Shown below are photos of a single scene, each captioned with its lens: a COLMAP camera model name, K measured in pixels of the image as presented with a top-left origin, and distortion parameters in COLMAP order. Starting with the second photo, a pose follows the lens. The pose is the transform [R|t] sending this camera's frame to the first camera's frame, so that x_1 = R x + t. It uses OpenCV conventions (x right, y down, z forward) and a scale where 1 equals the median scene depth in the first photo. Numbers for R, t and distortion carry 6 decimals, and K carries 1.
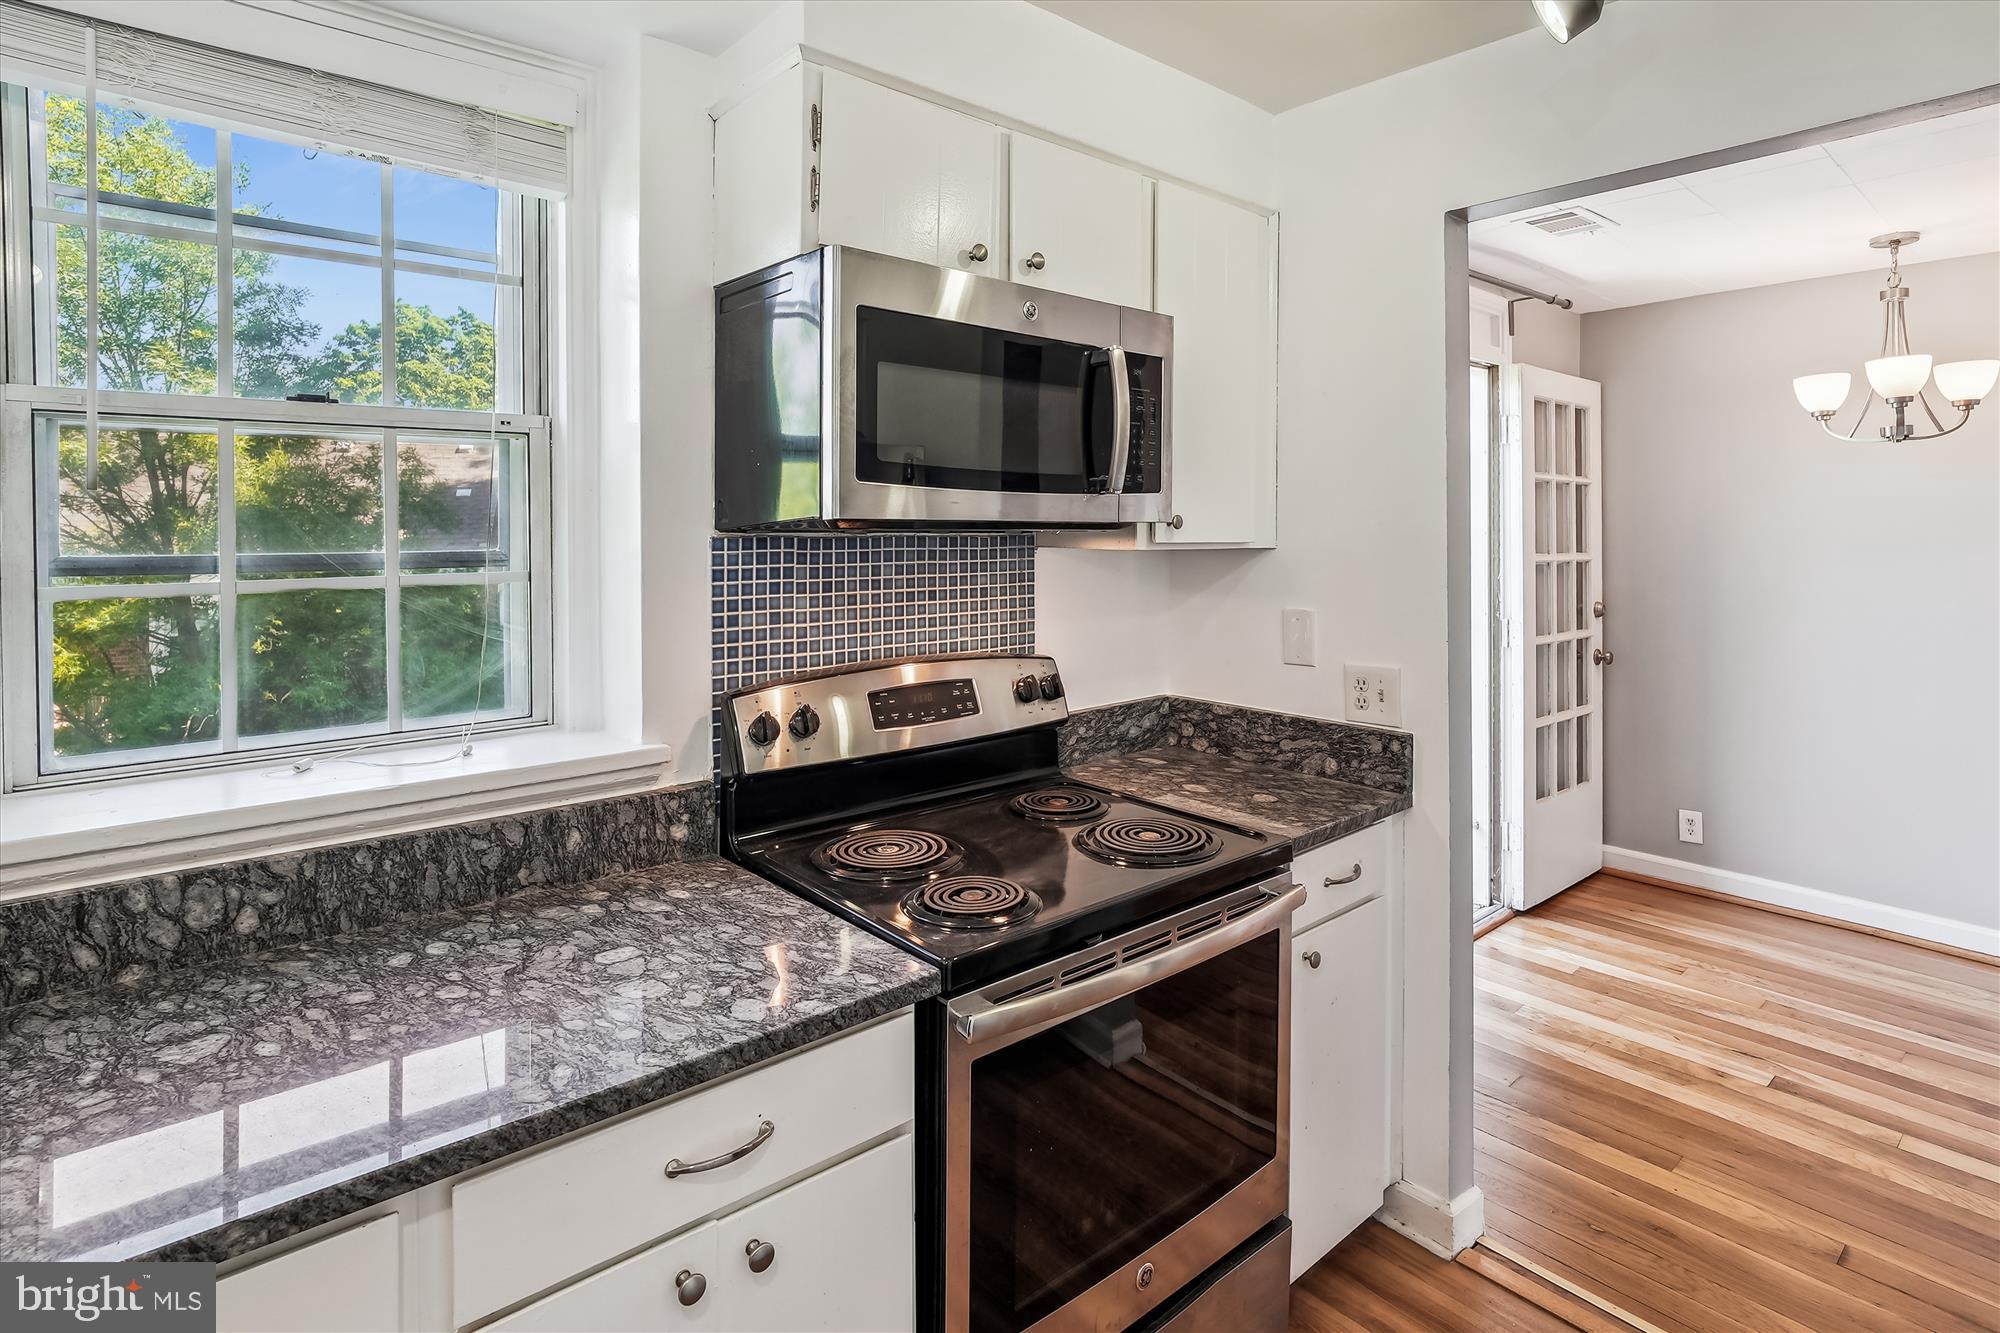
lens RADIAL K [[1002.2, 0, 1047.3], [0, 1002.2, 534.9], [0, 0, 1]] dist [-0.017073, 0.006565]
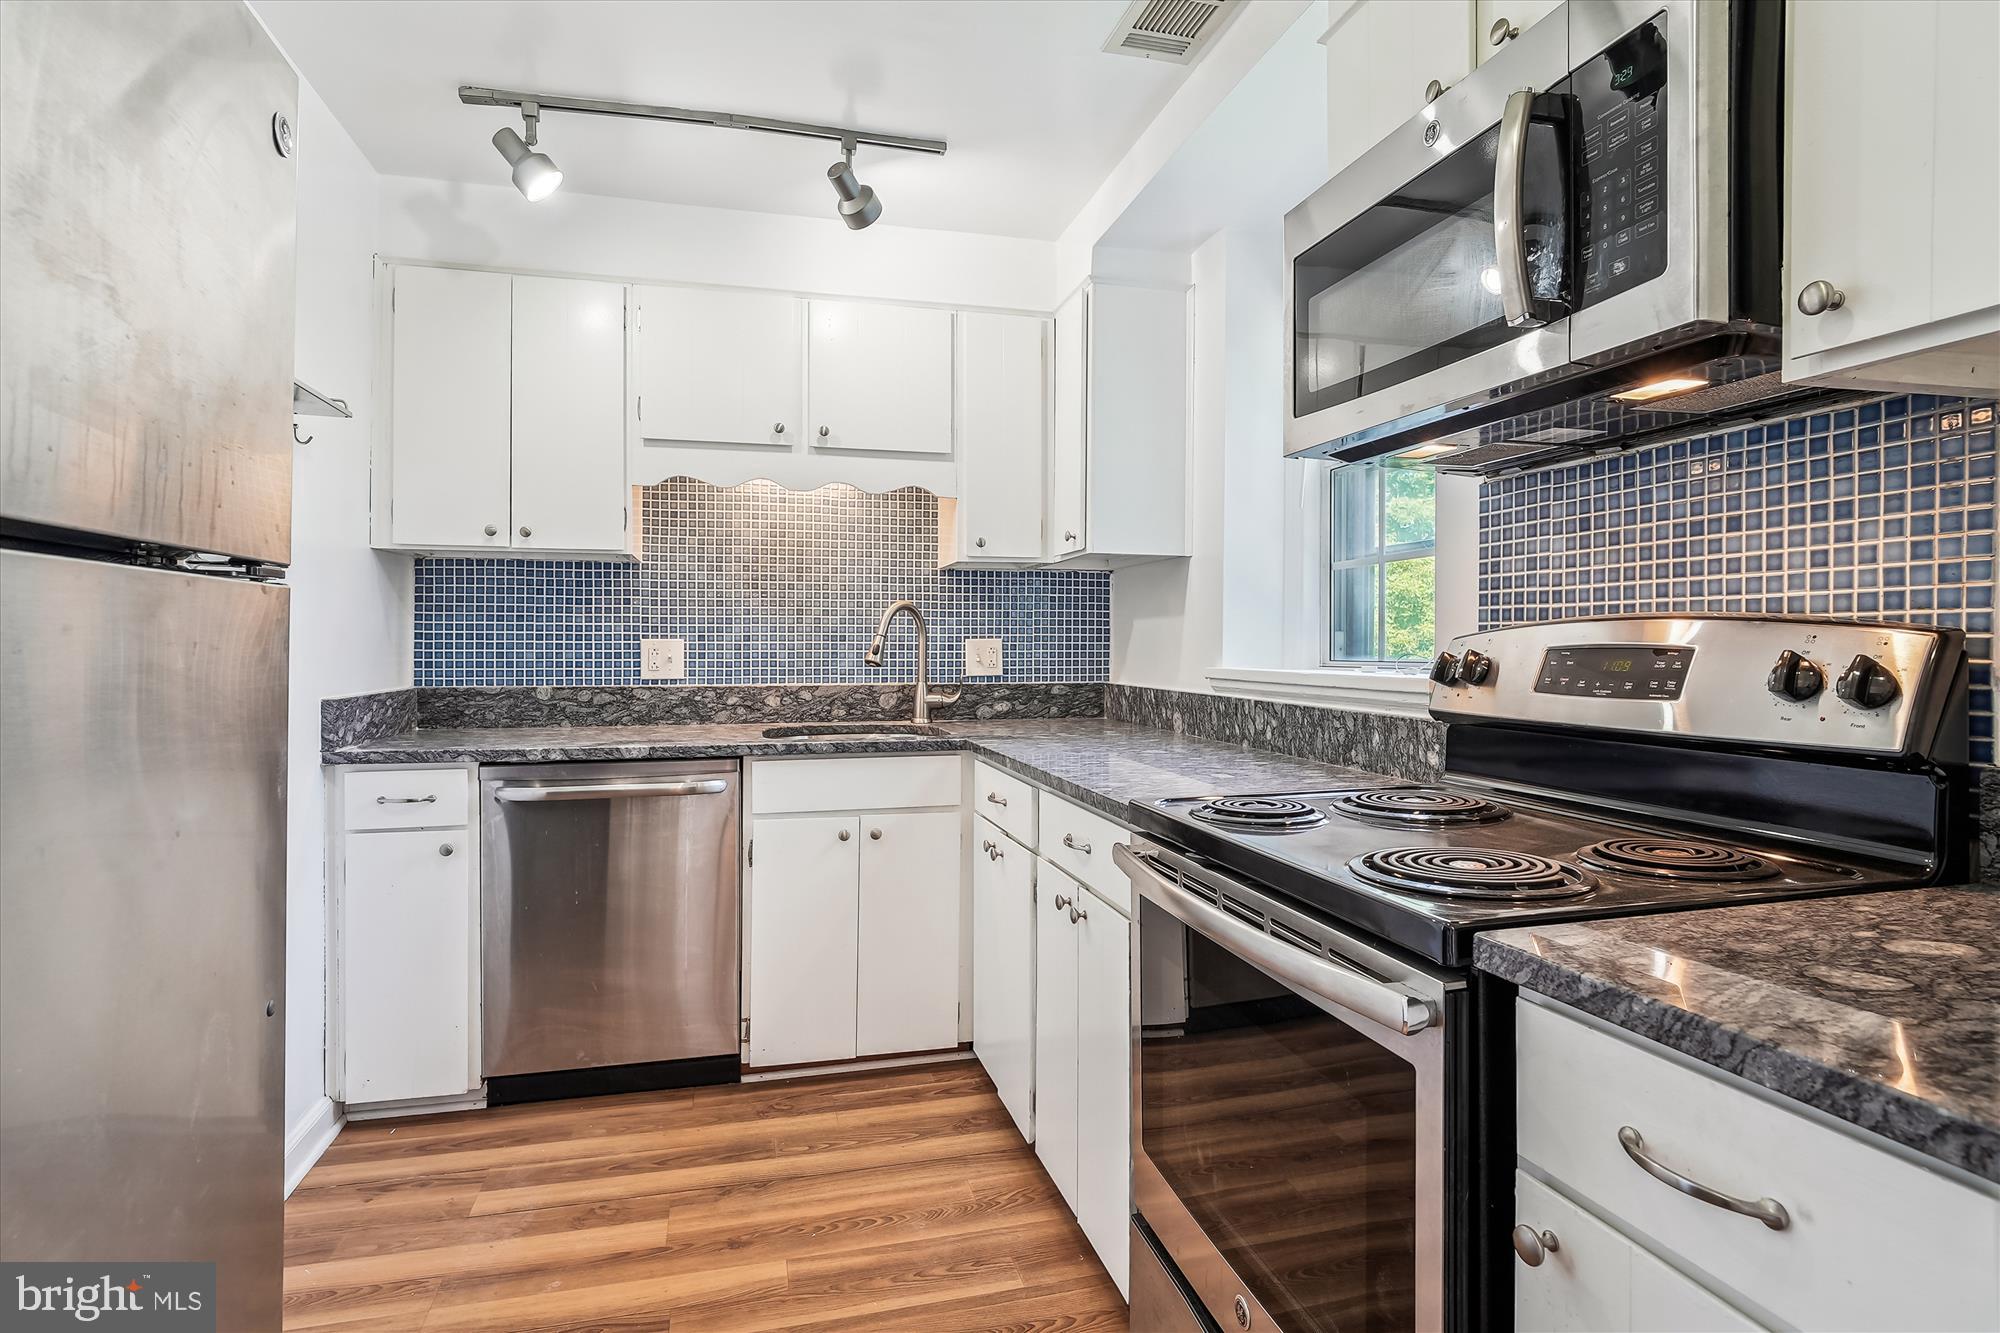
lens RADIAL K [[1002.2, 0, 1000.4], [0, 1002.2, 655.2], [0, 0, 1]] dist [-0.017073, 0.006565]
pose [[-0.451366, 0.013346, -0.892239, 0.702808], [-0.000422, 0.999885, 0.015170, 0.142107], [0.892339, 0.007224, -0.451309, 0.911340]]
